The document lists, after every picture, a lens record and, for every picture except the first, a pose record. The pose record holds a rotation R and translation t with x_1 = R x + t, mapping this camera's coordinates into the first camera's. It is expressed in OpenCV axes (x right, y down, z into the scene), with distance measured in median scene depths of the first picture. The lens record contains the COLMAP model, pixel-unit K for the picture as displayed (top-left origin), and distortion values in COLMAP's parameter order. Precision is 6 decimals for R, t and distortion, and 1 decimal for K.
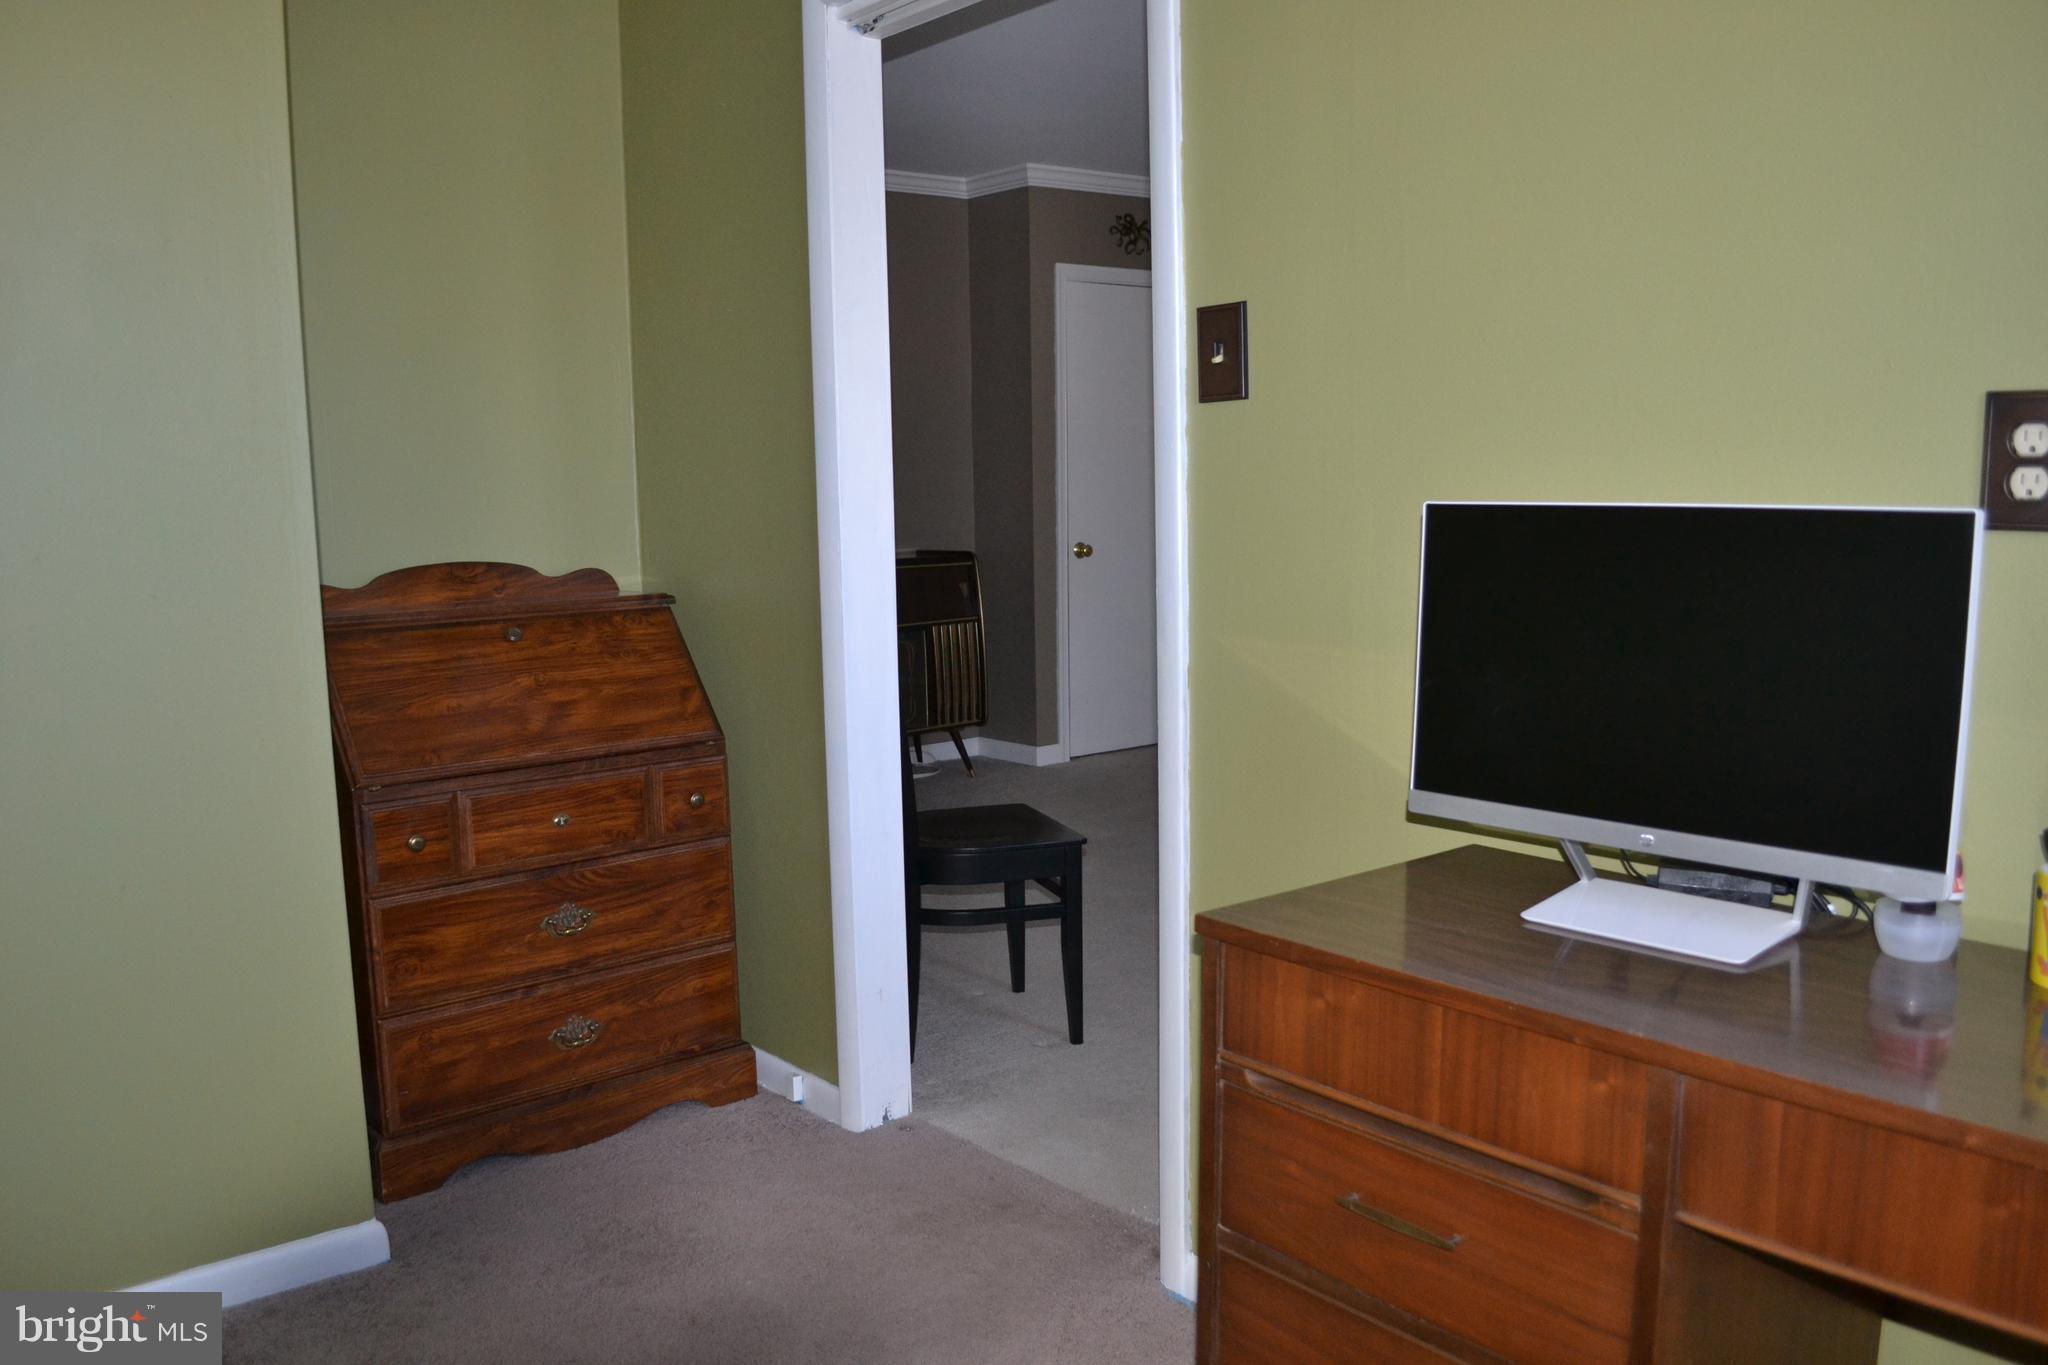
lens RADIAL K [[1638.1, 0, 1013.9], [0, 1638.1, 689.0], [0, 0, 1]] dist [-0.083189, 0.009467]
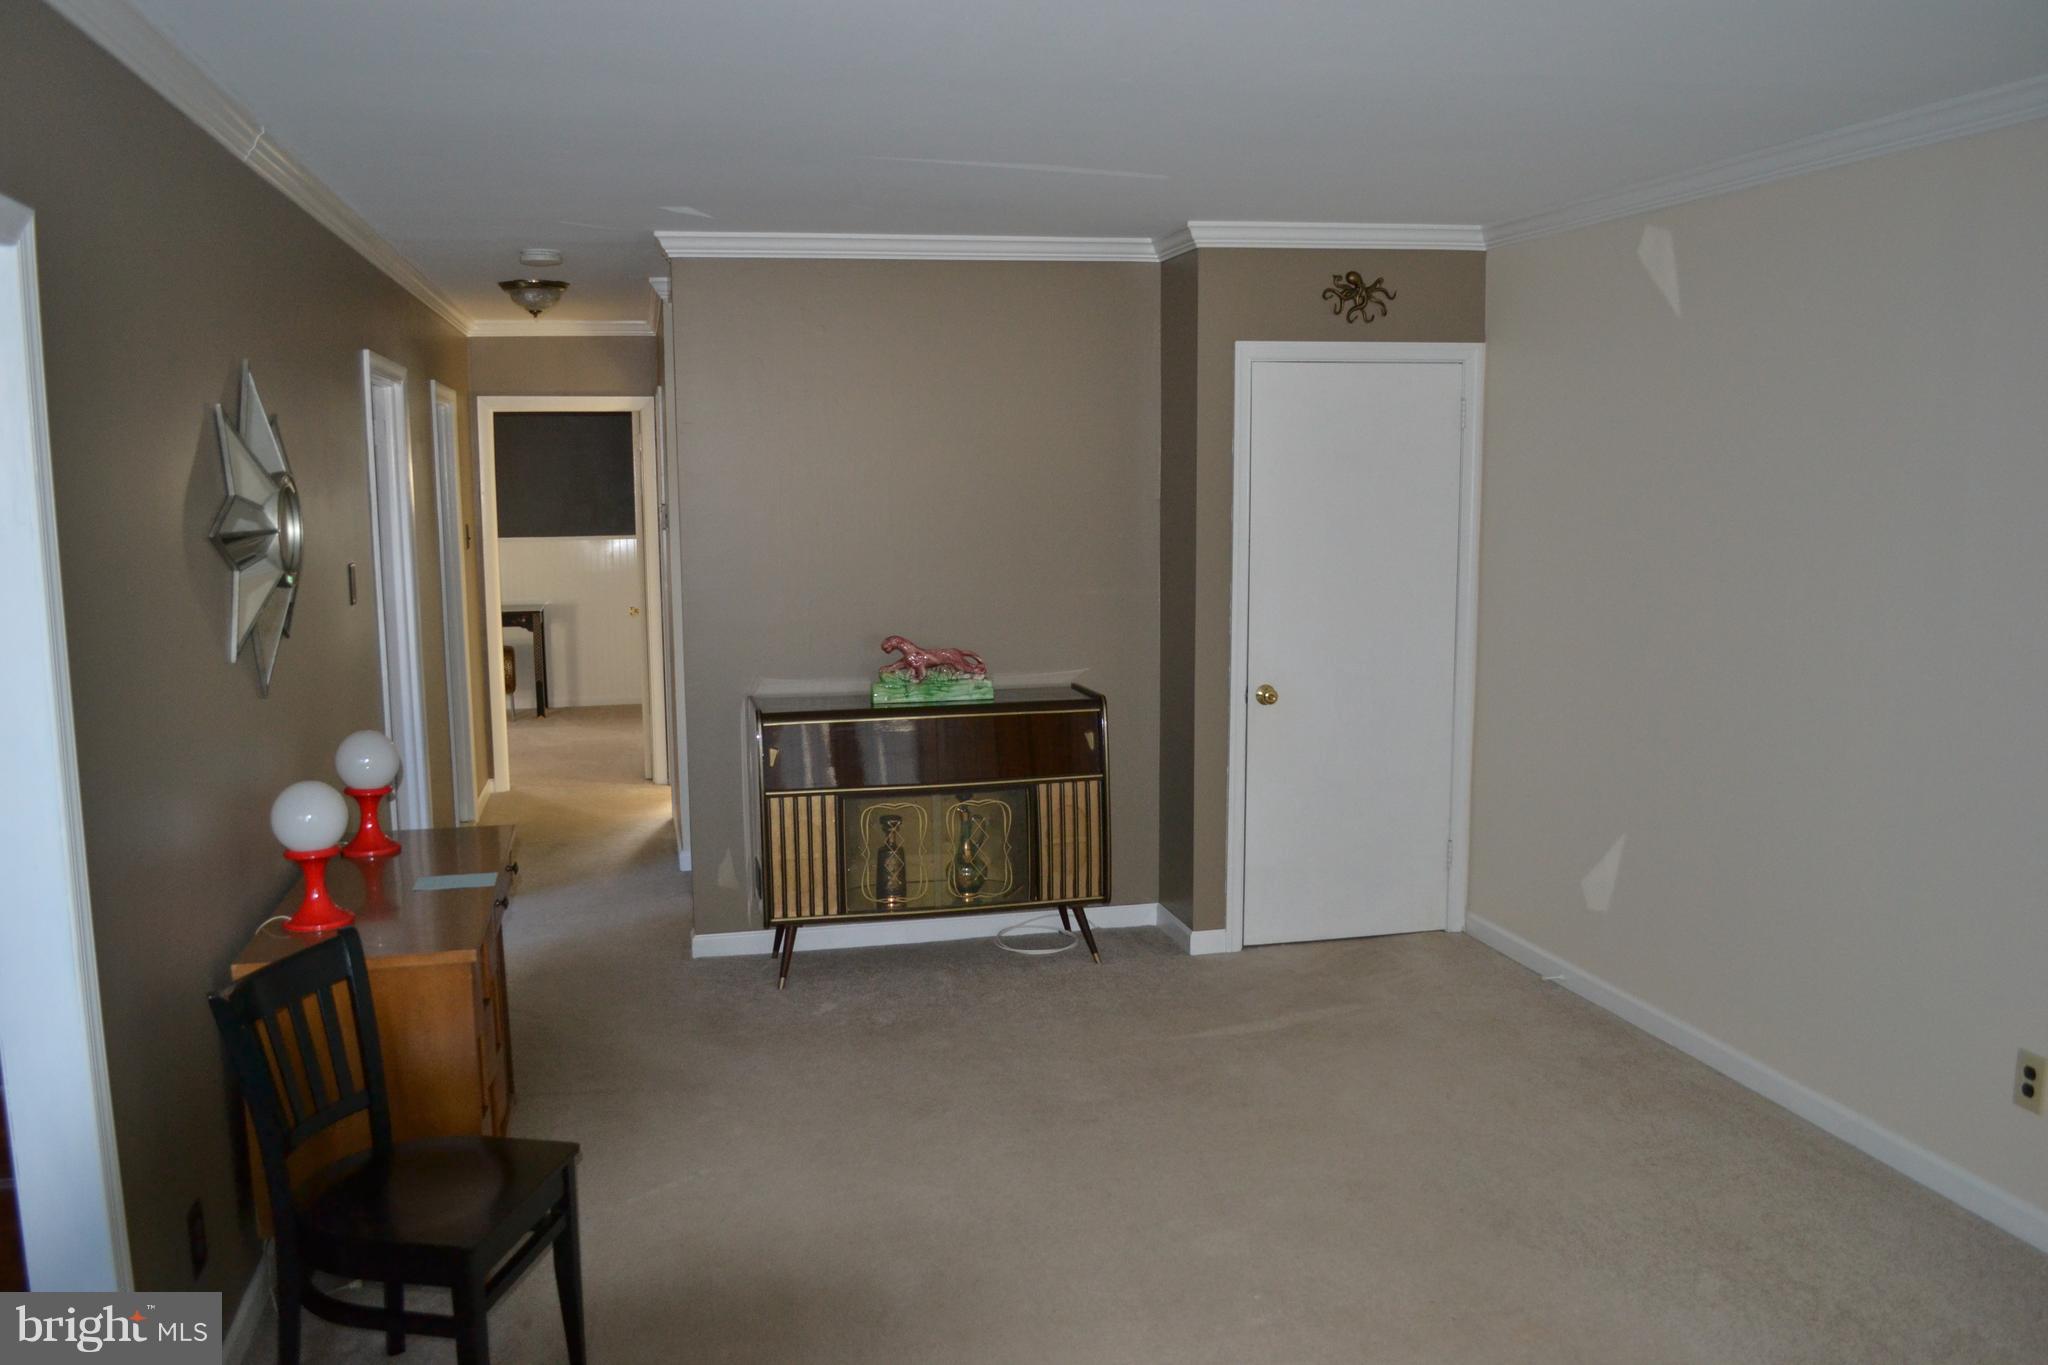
lens RADIAL K [[1638.1, 0, 1039.7], [0, 1638.1, 694.2], [0, 0, 1]] dist [-0.083189, 0.009467]
pose [[0.893593, 0.069166, -0.443518, 0.311135], [-0.062830, 0.997603, 0.028984, -0.105743], [0.444459, 0.001966, 0.895797, 0.238340]]
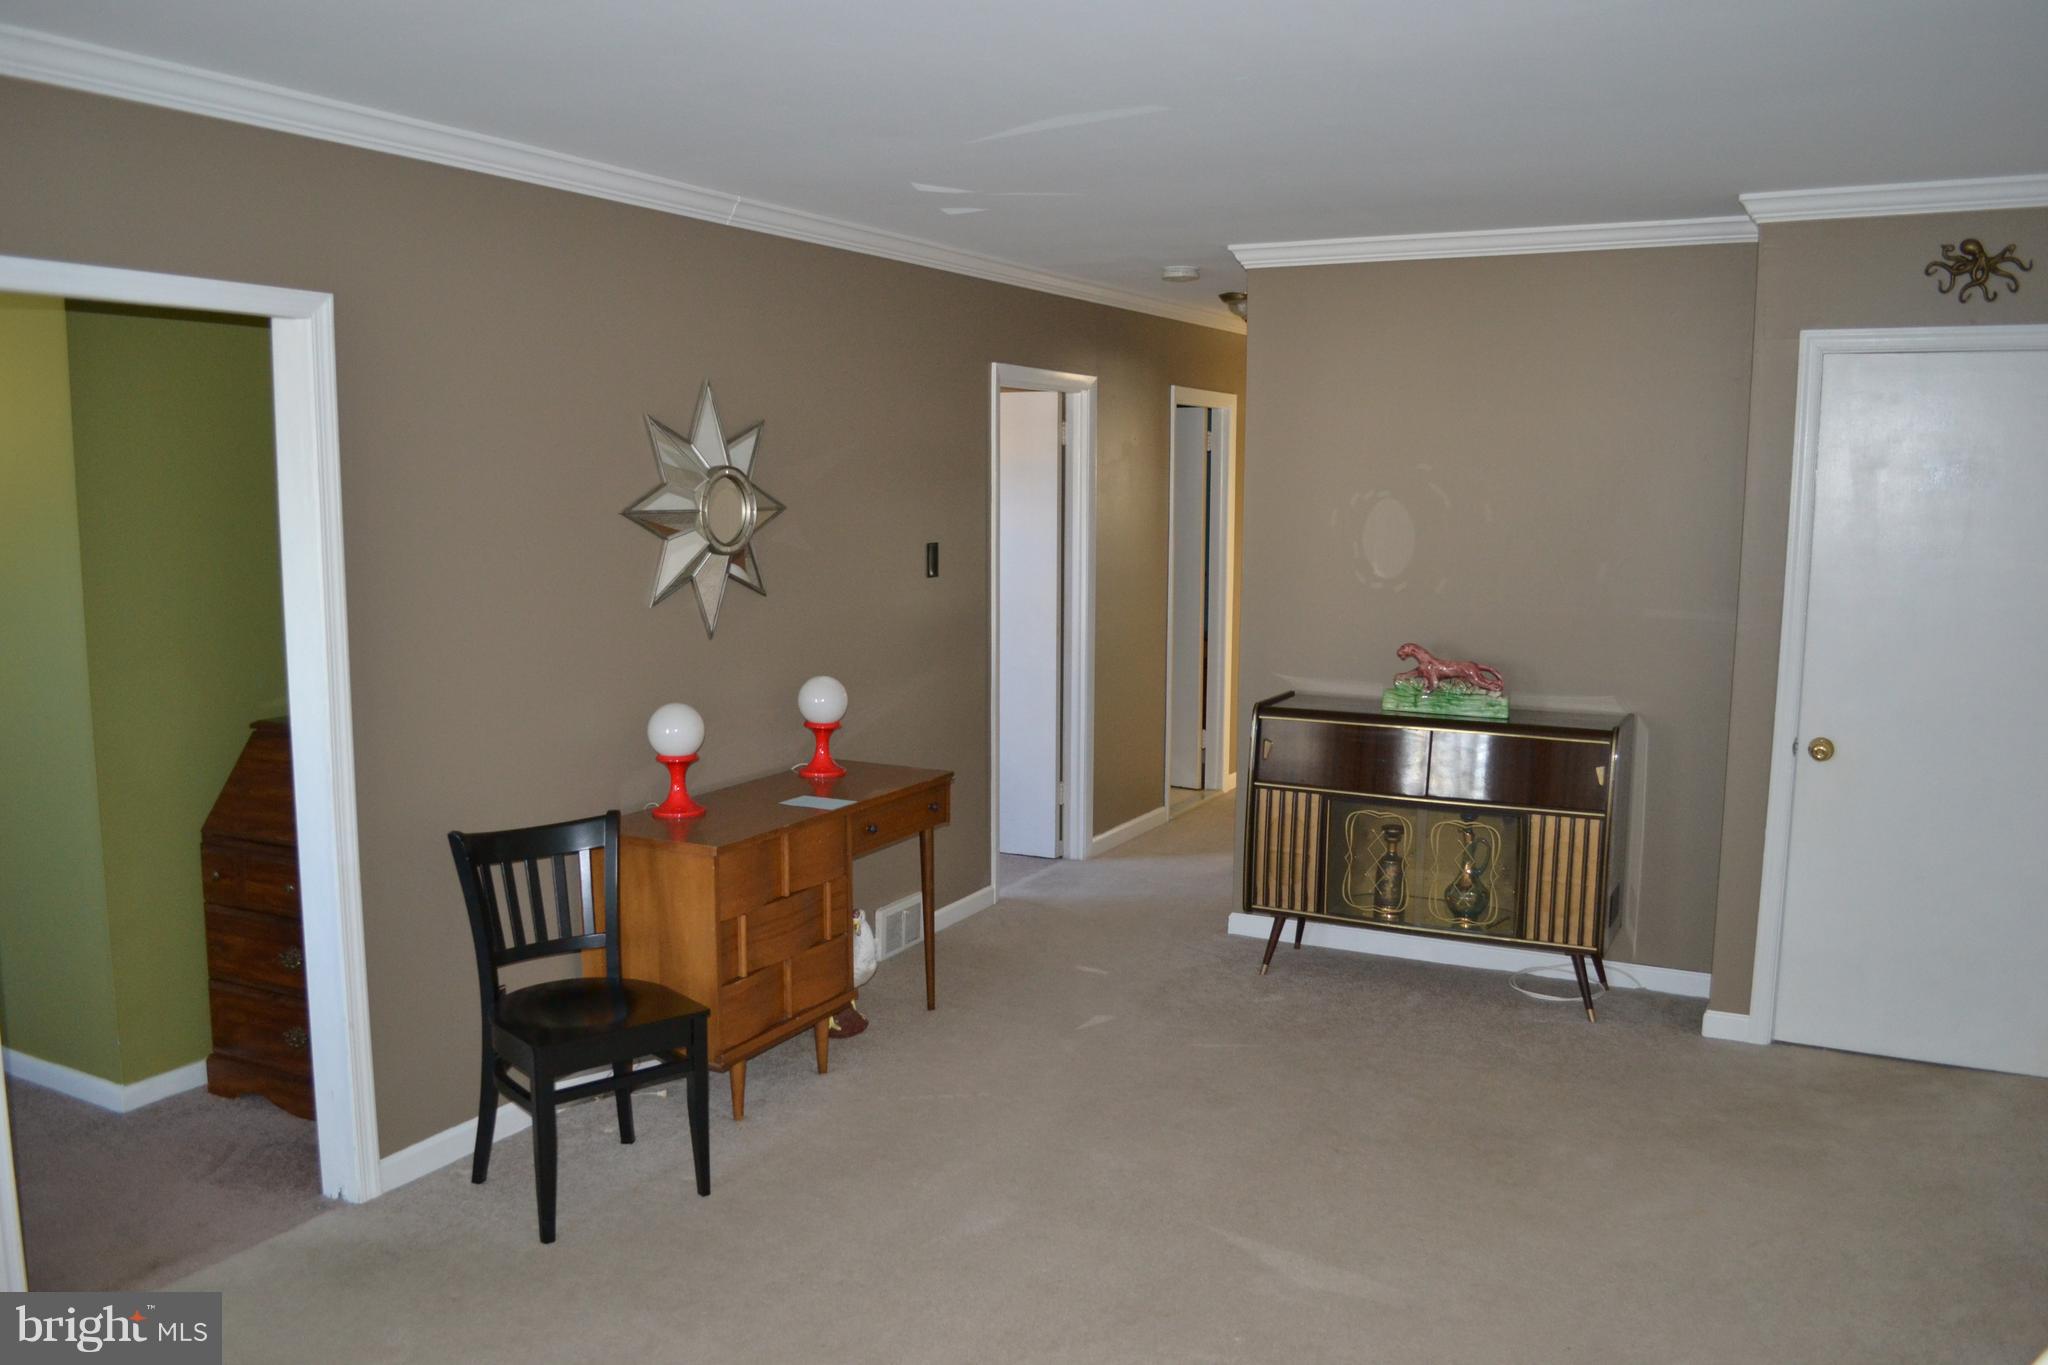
lens RADIAL K [[1638.1, 0, 971.0], [0, 1638.1, 685.2], [0, 0, 1]] dist [-0.083189, 0.009467]
pose [[0.377122, 0.135272, -0.916232, 0.533792], [-0.128118, 0.987385, 0.093043, -0.132870], [0.917259, 0.082297, 0.389696, 0.433759]]
